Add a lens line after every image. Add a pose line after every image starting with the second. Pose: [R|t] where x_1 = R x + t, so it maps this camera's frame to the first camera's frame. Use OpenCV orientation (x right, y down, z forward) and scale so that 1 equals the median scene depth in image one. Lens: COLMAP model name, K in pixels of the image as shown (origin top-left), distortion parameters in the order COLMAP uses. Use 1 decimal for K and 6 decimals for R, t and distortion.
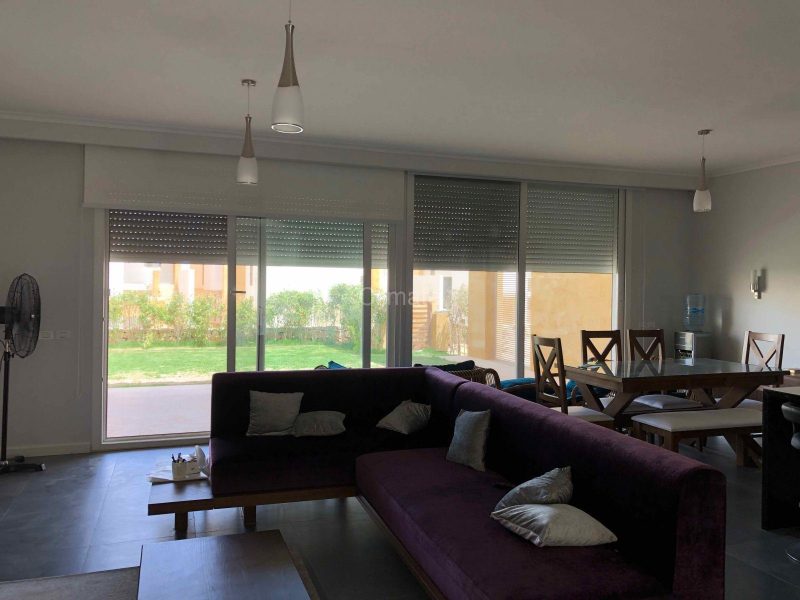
lens RADIAL K [[669.4, 0, 399.4], [0, 669.4, 299.0], [0, 0, 1]] dist [-0.029711, -0.000249]
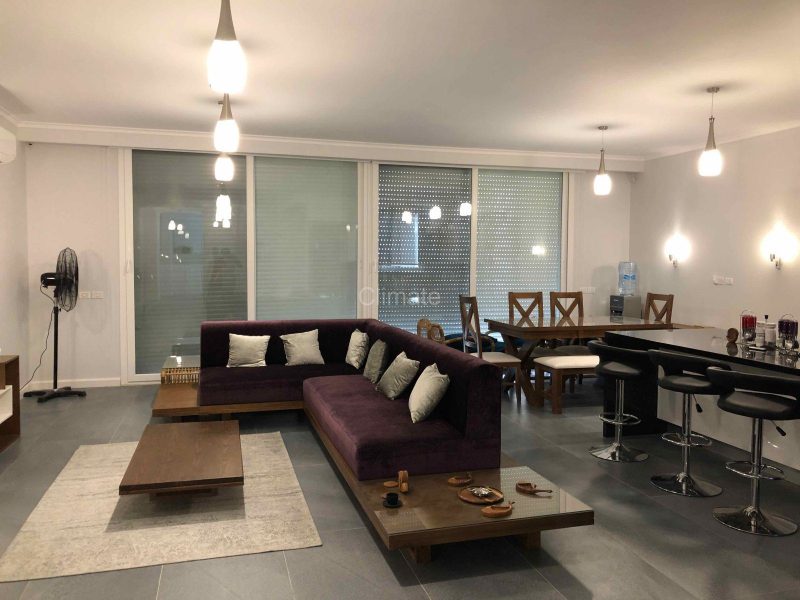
lens RADIAL K [[669.4, 0, 400.0], [0, 669.4, 301.4], [0, 0, 1]] dist [-0.029711, -0.000249]
pose [[0.998198, 0.000814, -0.059996, 0.168809], [0.001966, 0.998927, 0.046268, 0.008064], [0.059969, -0.046303, 0.997126, -0.274236]]
